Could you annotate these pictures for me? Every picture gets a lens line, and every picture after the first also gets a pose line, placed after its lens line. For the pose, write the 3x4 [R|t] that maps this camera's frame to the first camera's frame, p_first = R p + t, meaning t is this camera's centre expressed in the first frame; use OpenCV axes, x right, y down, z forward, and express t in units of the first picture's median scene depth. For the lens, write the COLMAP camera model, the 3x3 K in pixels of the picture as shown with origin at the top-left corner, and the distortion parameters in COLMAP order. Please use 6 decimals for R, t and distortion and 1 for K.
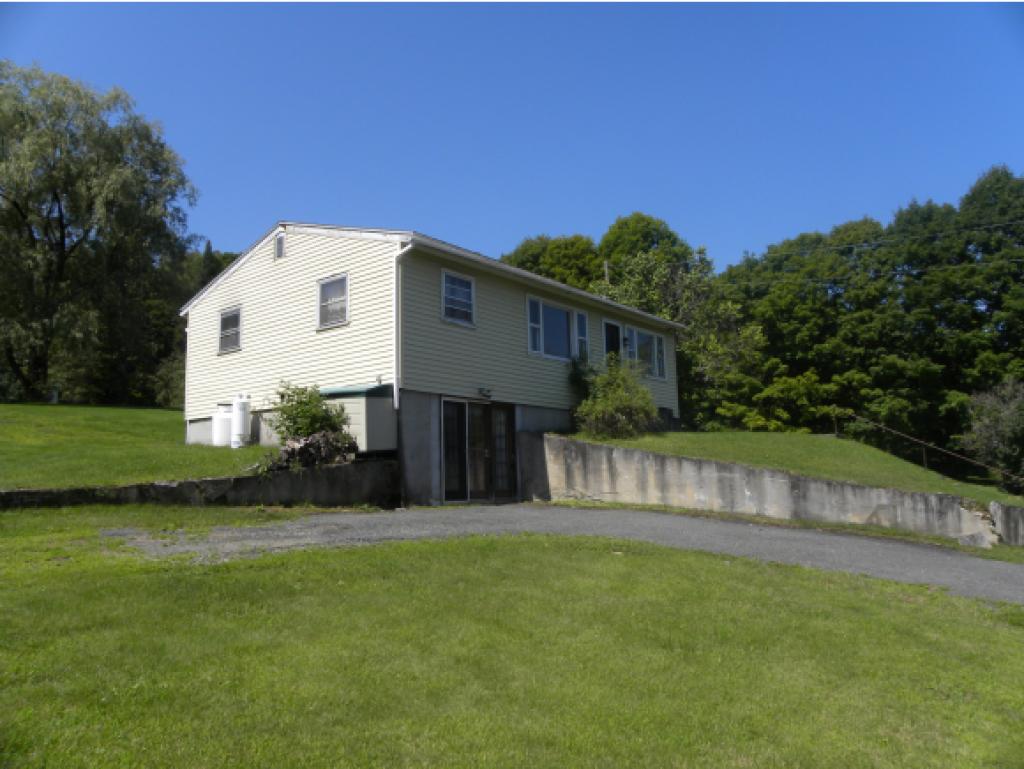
lens RADIAL K [[763.9, 0, 512.0], [0, 763.9, 384.5], [0, 0, 1]] dist [-0.094113, 0.001124]
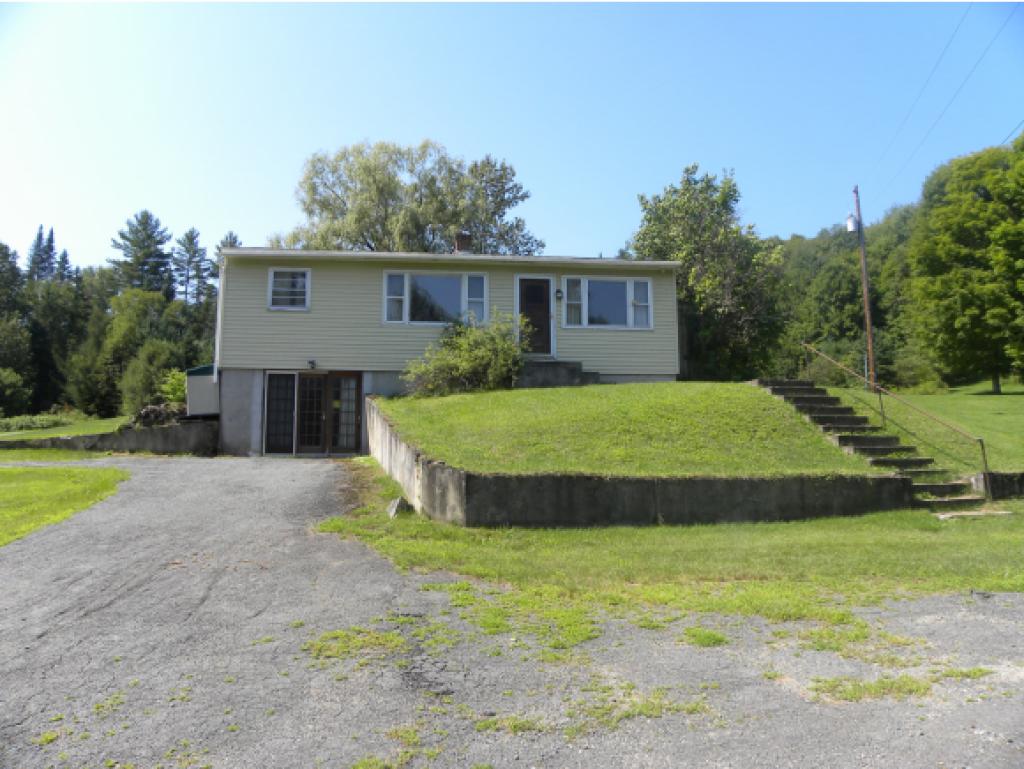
lens RADIAL K [[763.9, 0, 512.0], [0, 763.9, 384.5], [0, 0, 1]] dist [-0.094113, 0.001124]
pose [[0.702806, -0.058531, -0.708970, 1.048171], [0.079335, 0.996841, -0.003652, 0.073507], [0.706944, -0.053680, 0.705229, 0.401337]]
